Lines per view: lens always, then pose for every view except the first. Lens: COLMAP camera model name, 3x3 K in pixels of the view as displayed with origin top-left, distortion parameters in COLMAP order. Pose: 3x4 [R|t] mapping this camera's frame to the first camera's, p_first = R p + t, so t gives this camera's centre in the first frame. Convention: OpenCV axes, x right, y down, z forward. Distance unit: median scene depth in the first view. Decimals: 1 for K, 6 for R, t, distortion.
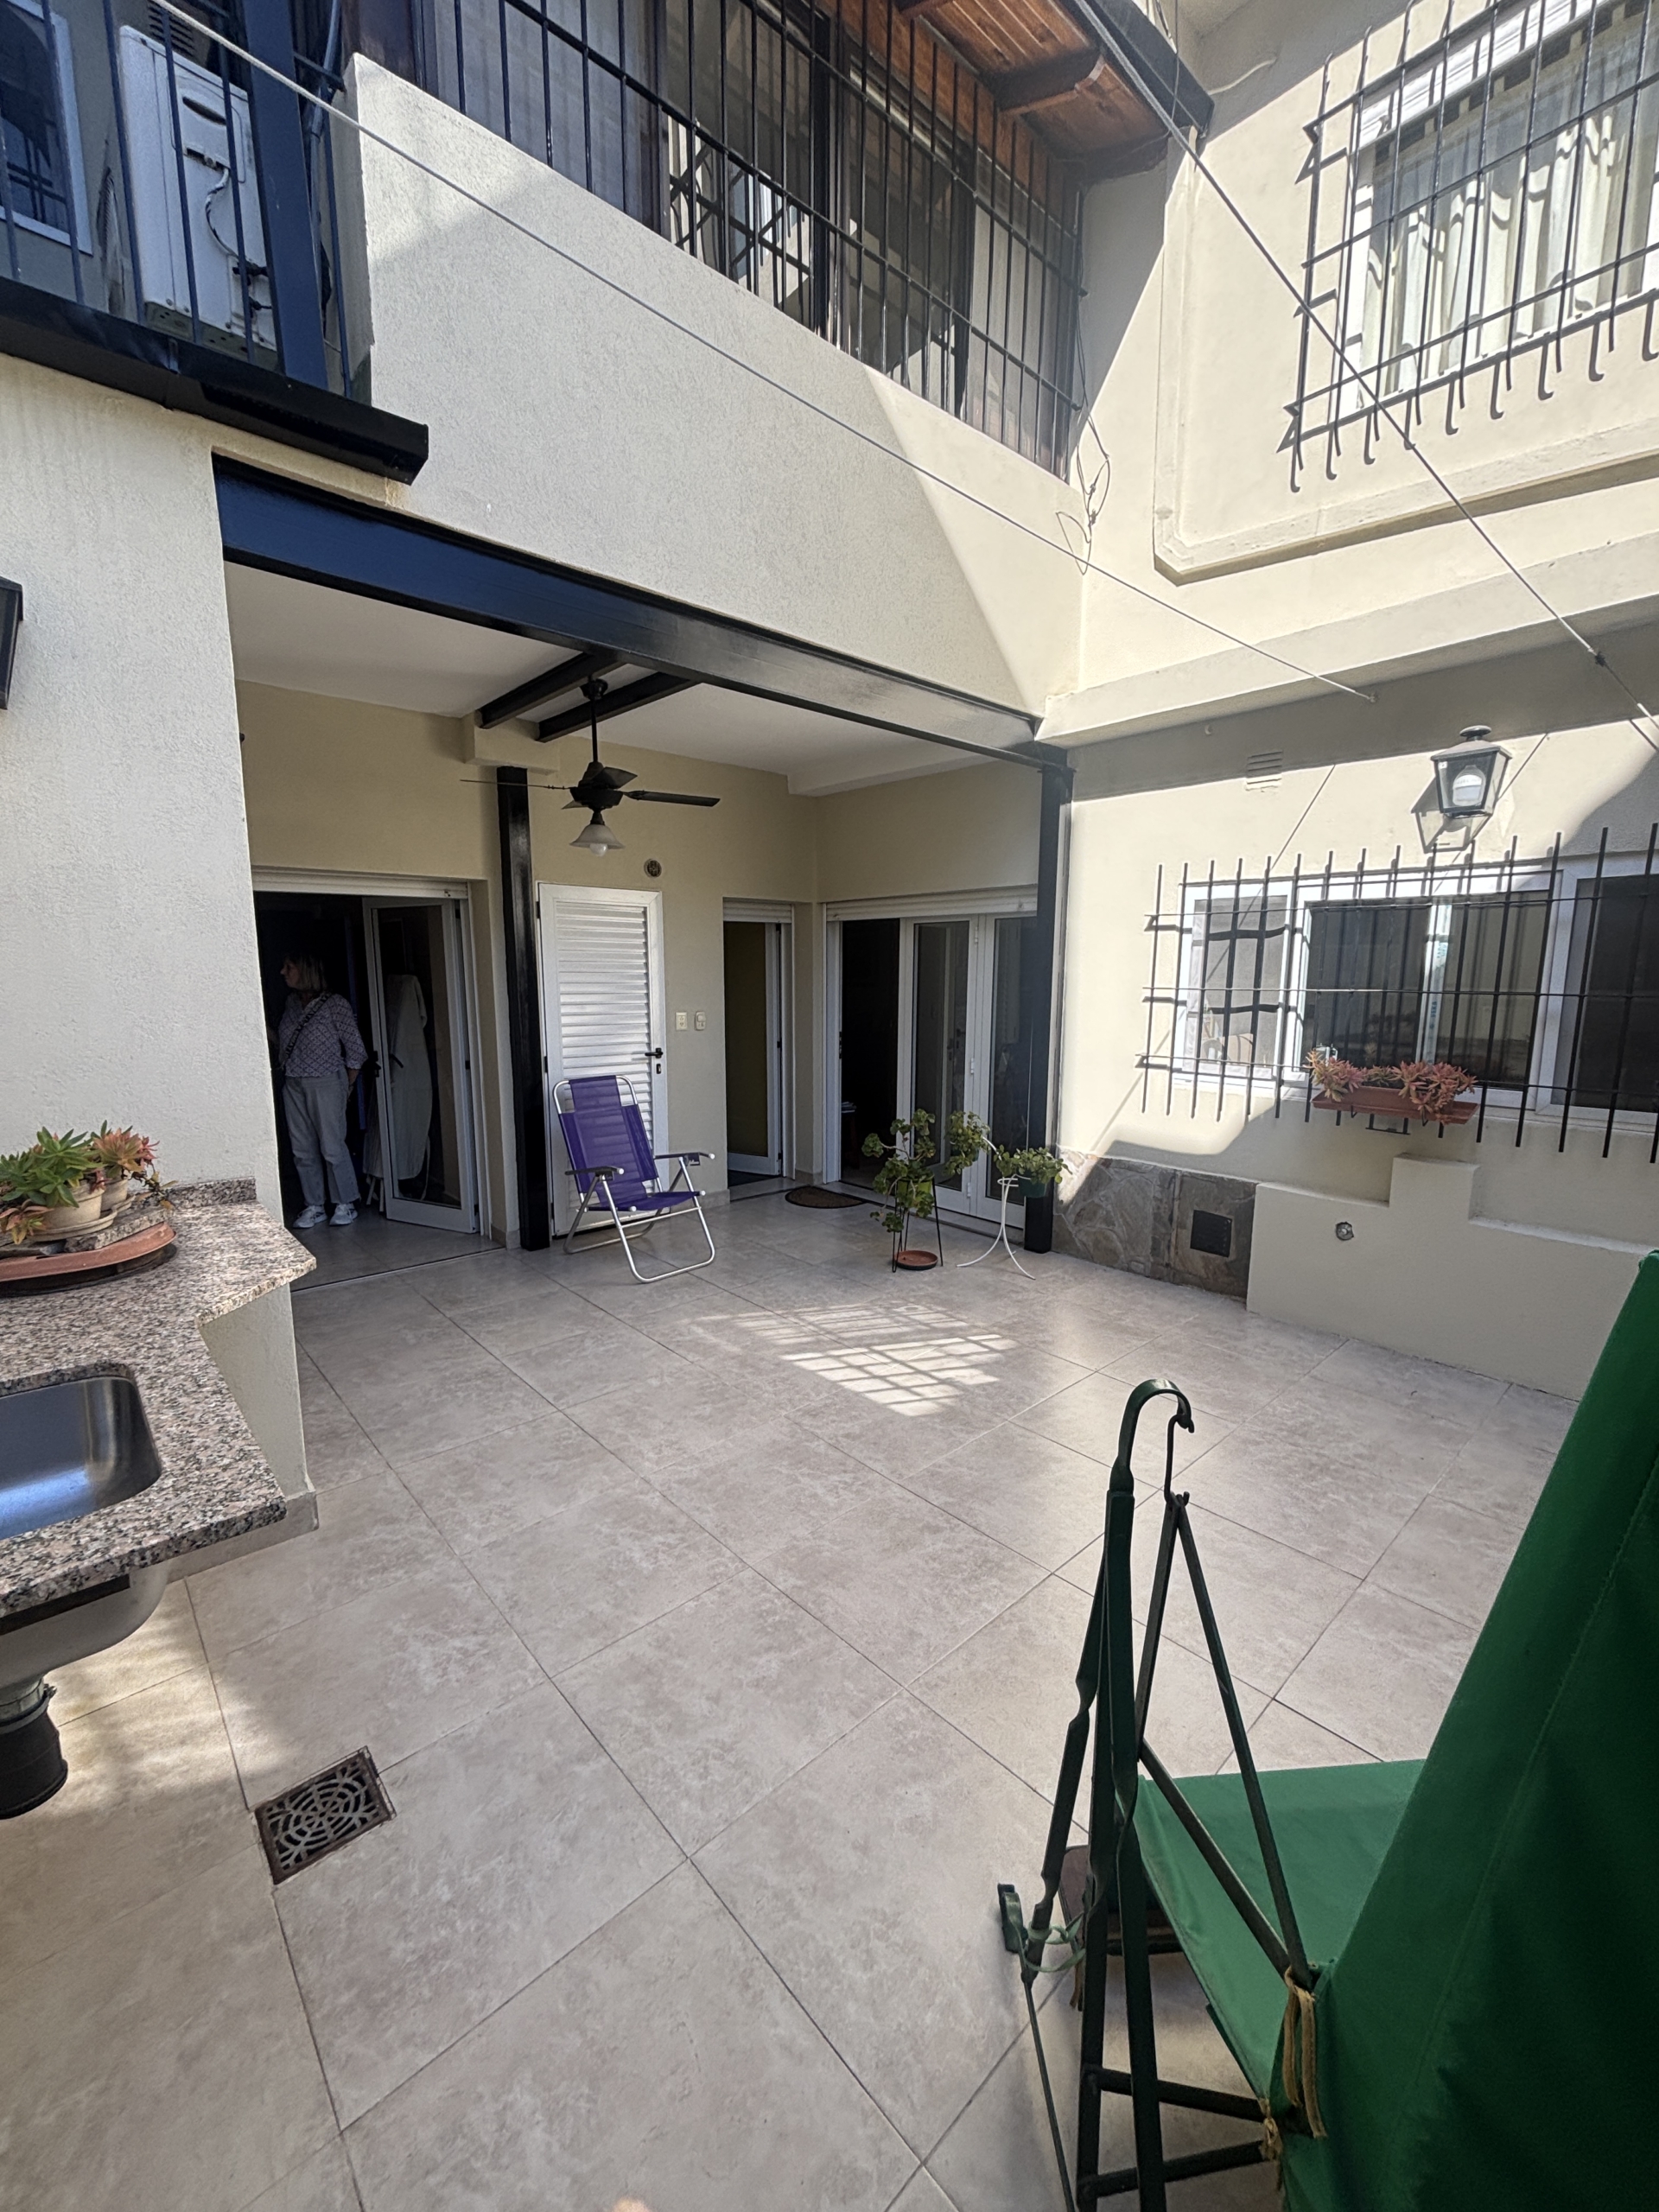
lens RADIAL K [[894.9, 0, 832.3], [0, 894.9, 1103.0], [0, 0, 1]] dist [0.006101, 0.000351]
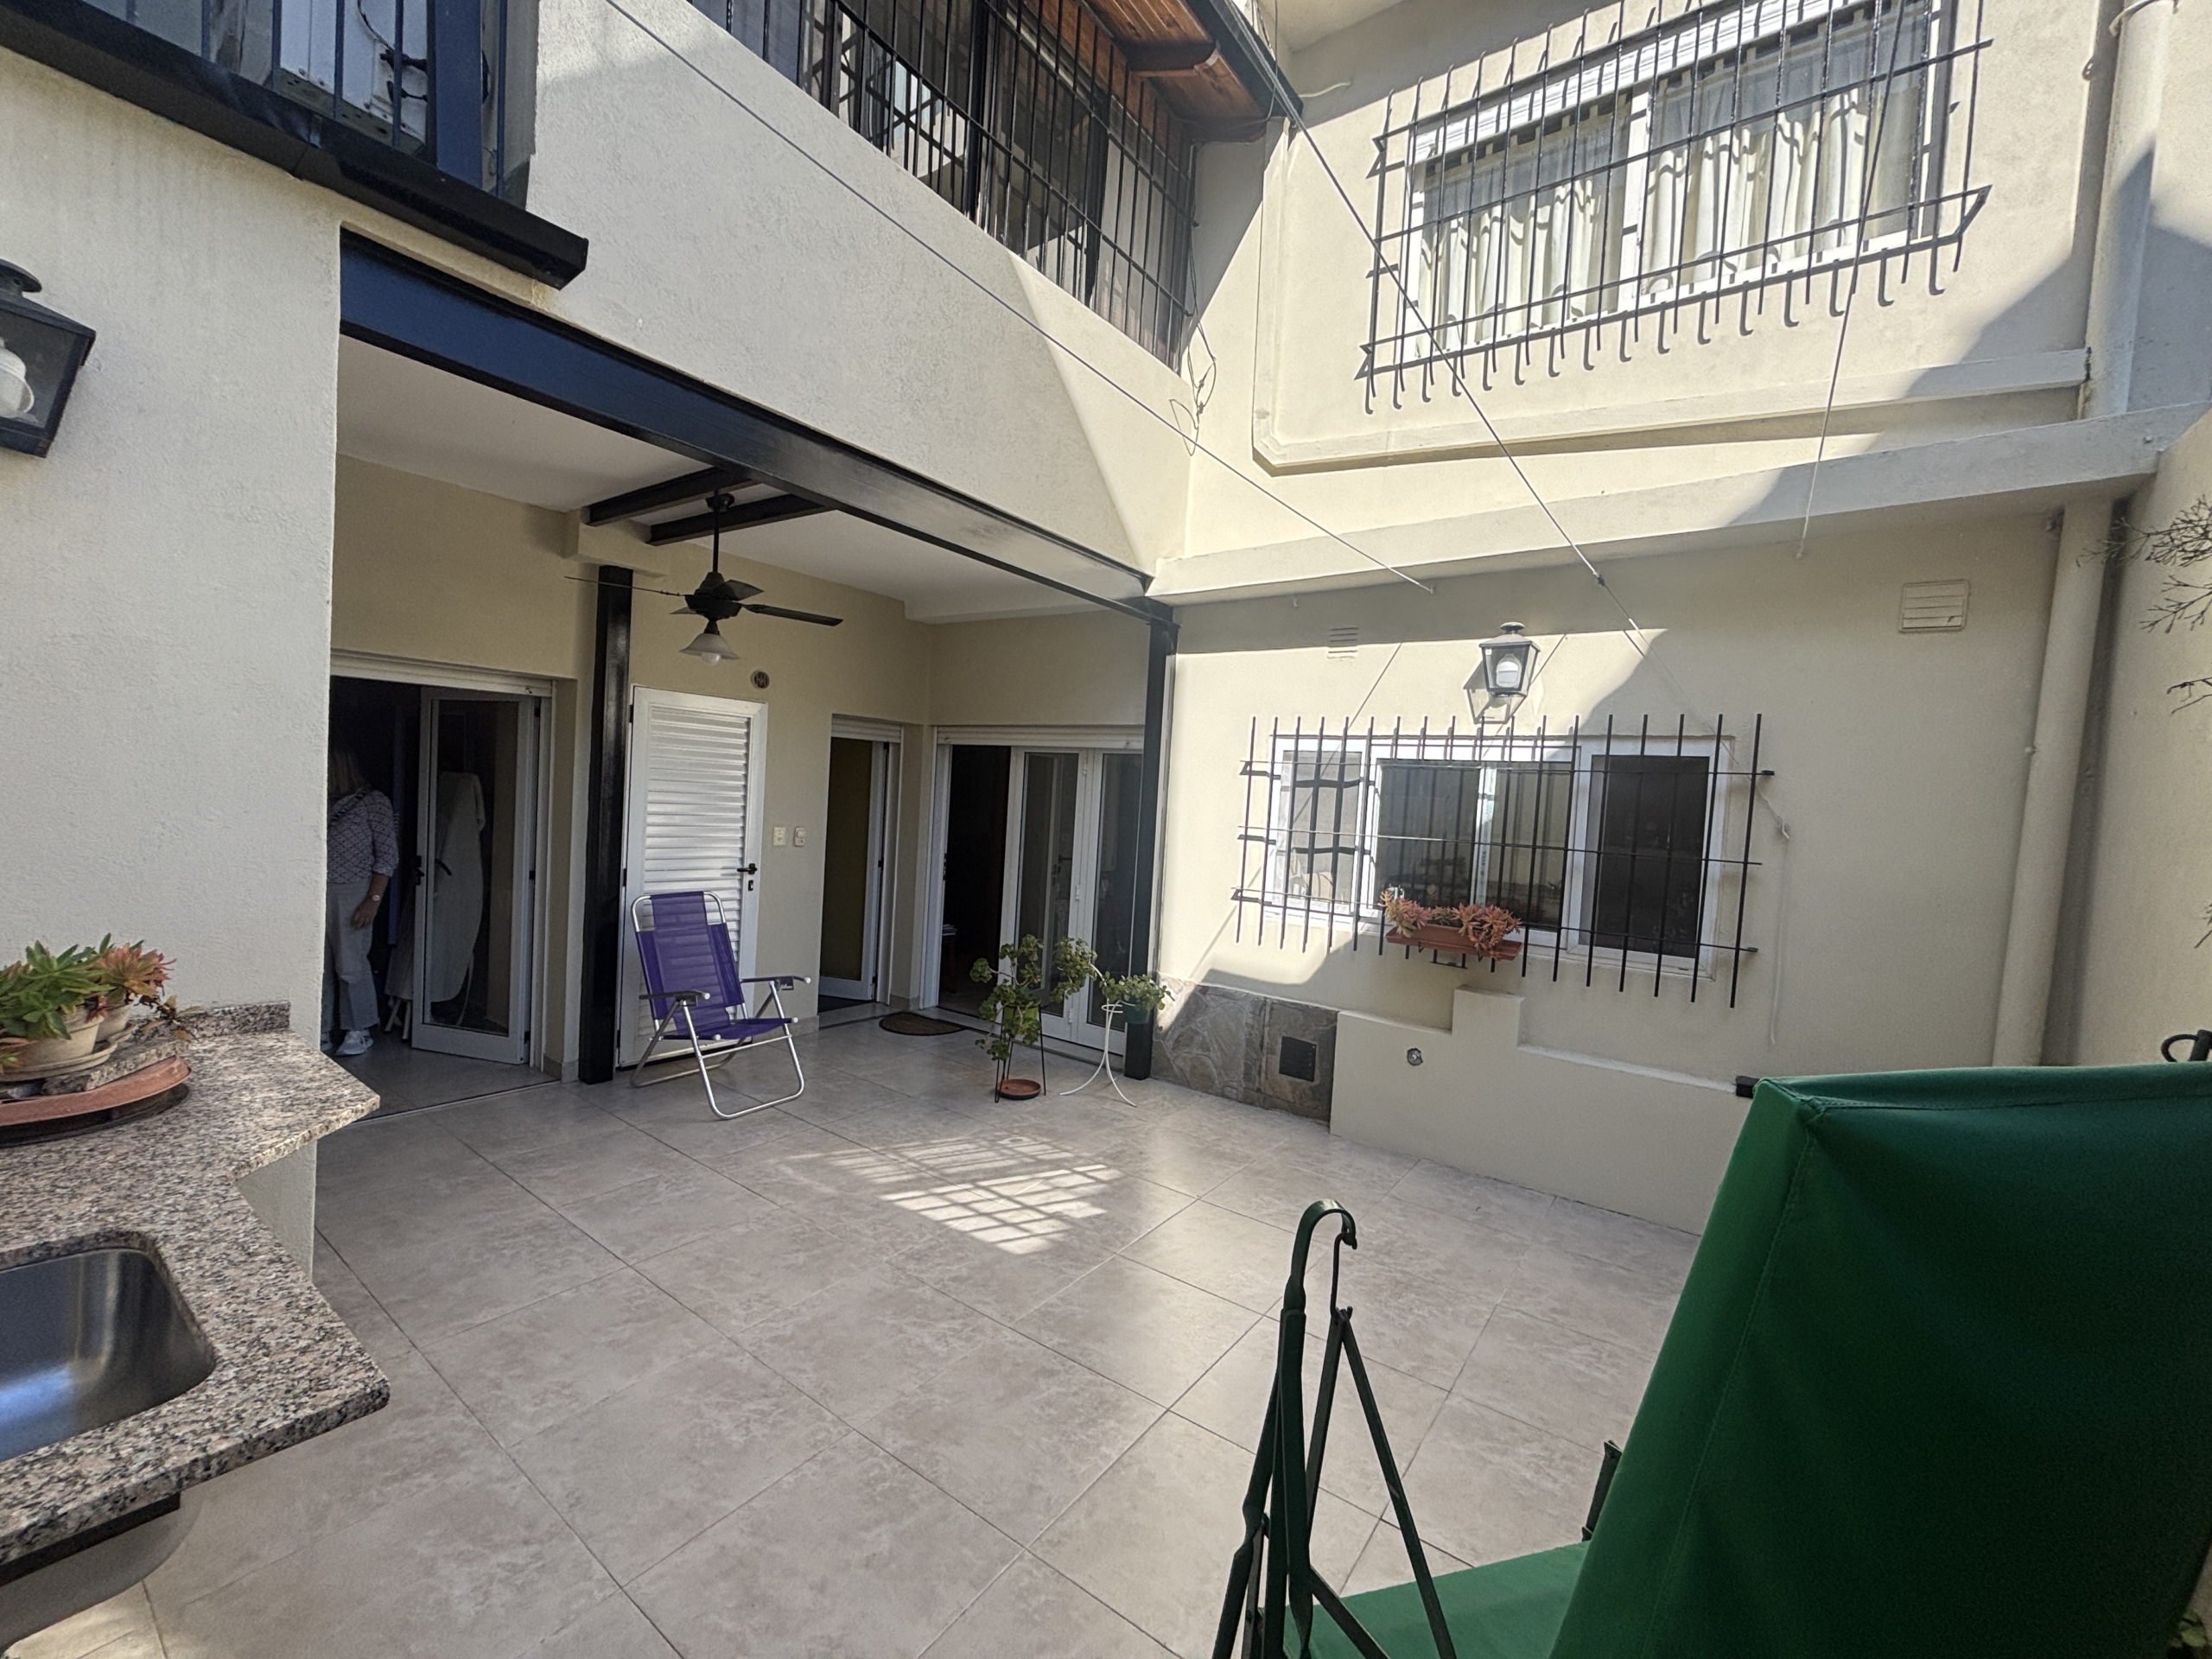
lens RADIAL K [[894.9, 0, 1102.5], [0, 894.9, 828.8], [0, 0, 1]] dist [0.006101, 0.000351]
pose [[0.978224, 0.046118, 0.202365, -0.043599], [-0.023996, 0.993593, -0.110441, -0.004033], [-0.206162, 0.103180, 0.973063, -0.015958]]
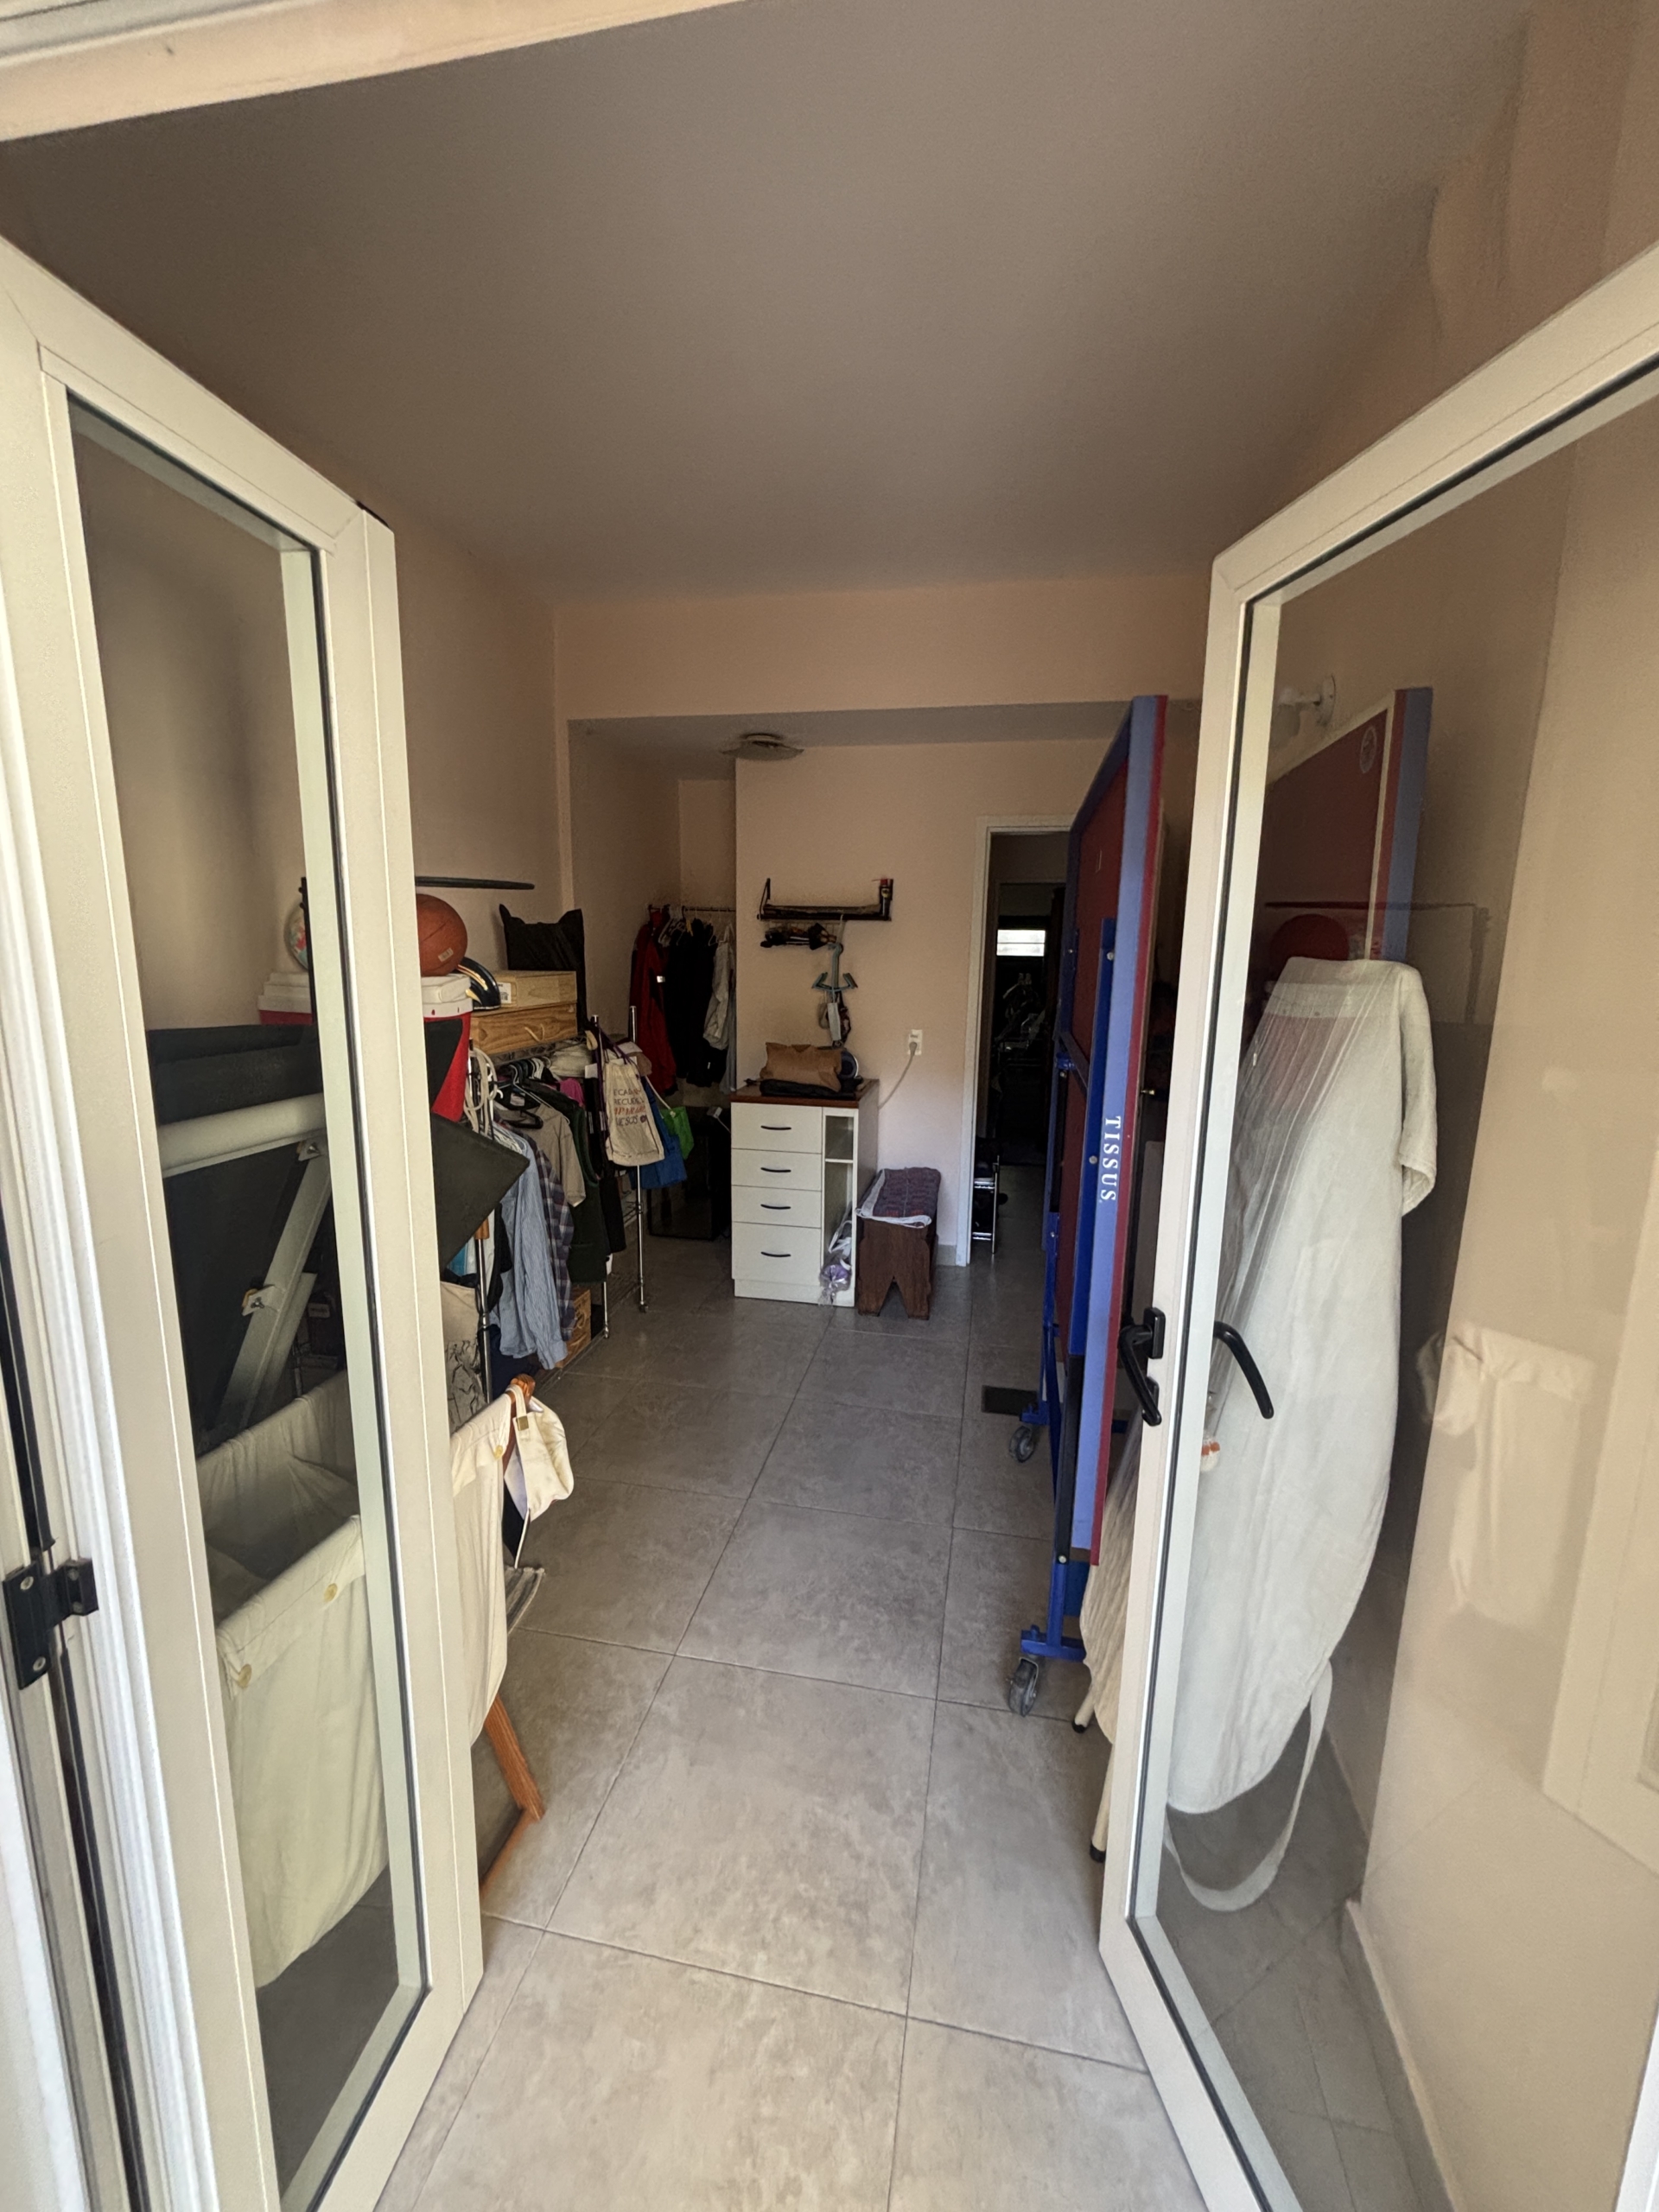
lens RADIAL K [[894.9, 0, 823.4], [0, 894.9, 1104.7], [0, 0, 1]] dist [0.006101, 0.000351]
pose [[0.597581, 0.148135, -0.788005, -0.624025], [-0.130041, 0.987679, 0.087055, -0.182207], [0.791193, 0.050451, 0.609483, 1.267831]]
